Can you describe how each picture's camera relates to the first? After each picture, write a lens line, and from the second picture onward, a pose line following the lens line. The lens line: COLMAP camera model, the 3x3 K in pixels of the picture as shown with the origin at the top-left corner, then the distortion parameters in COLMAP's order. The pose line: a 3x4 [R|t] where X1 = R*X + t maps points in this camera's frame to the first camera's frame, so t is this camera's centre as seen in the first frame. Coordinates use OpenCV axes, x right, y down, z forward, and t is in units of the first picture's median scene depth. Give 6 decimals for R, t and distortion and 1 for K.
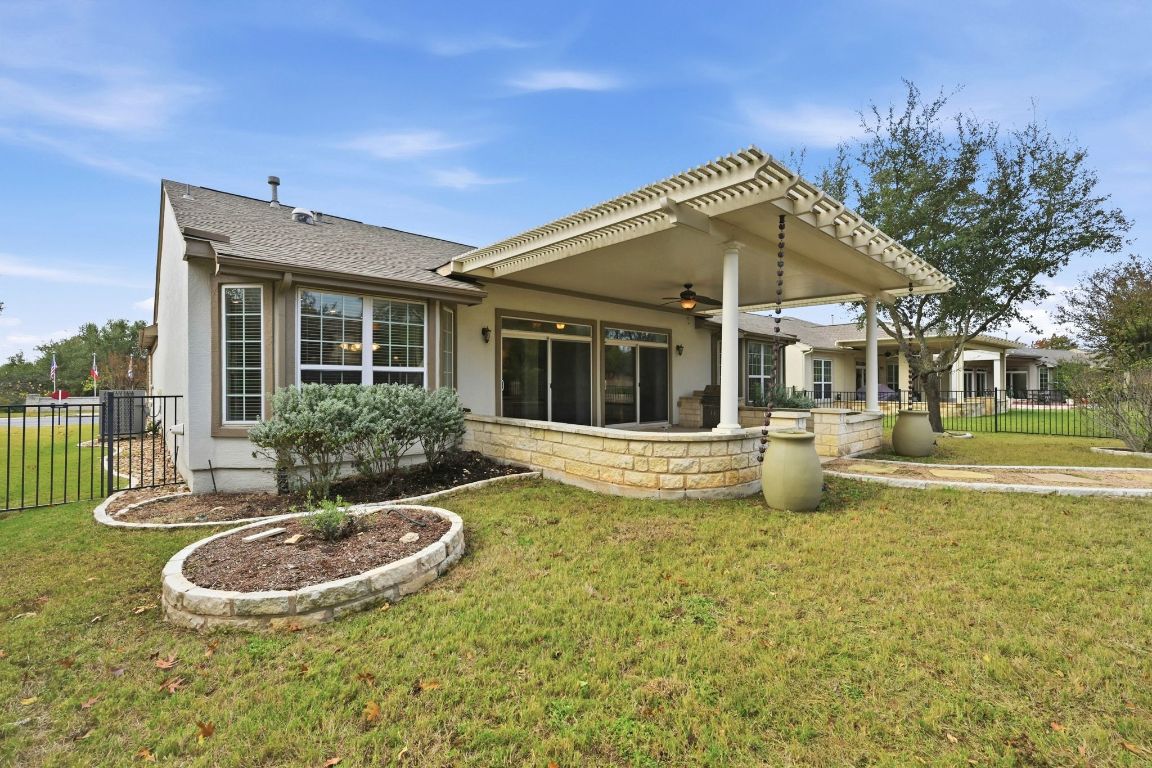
lens RADIAL K [[459.6, 0, 574.1], [0, 459.6, 389.3], [0, 0, 1]] dist [0.001728, 0.000109]
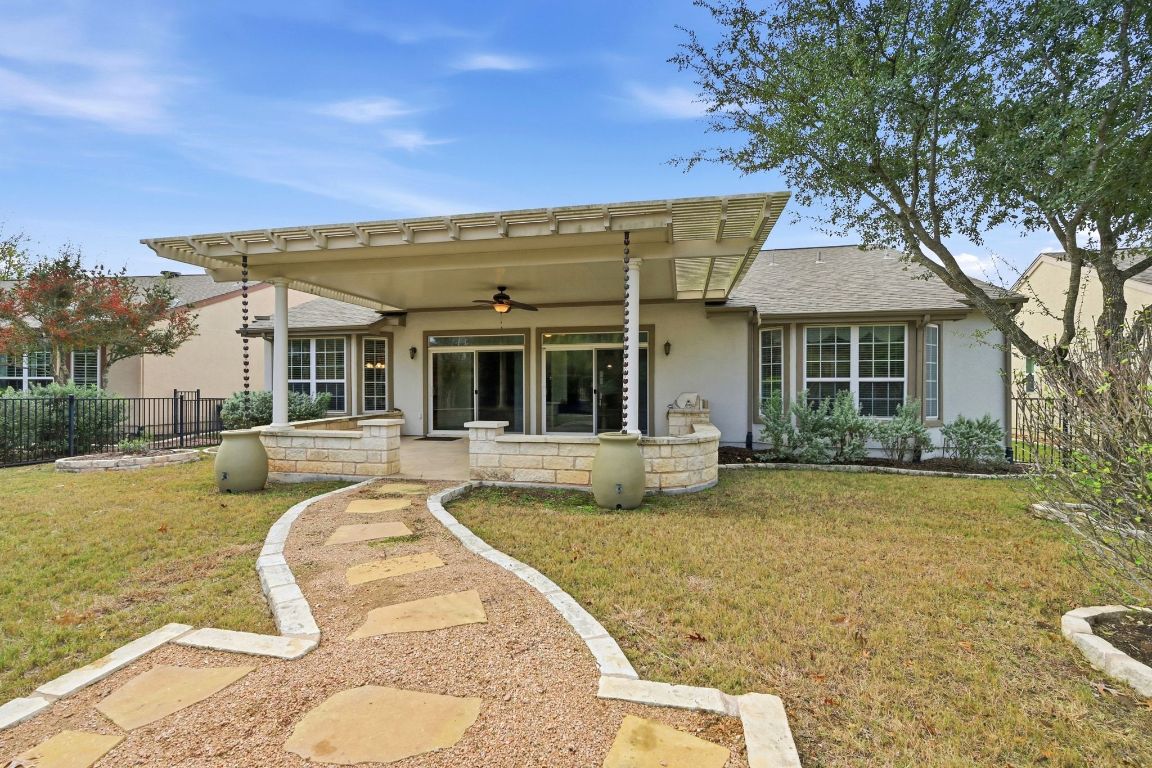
lens RADIAL K [[459.6, 0, 574.1], [0, 459.6, 389.3], [0, 0, 1]] dist [0.001728, 0.000109]
pose [[0.612124, -0.008118, -0.790720, 1.056069], [-0.012819, 0.999714, -0.020188, 0.004464], [0.790658, 0.022494, 0.611845, 0.536130]]
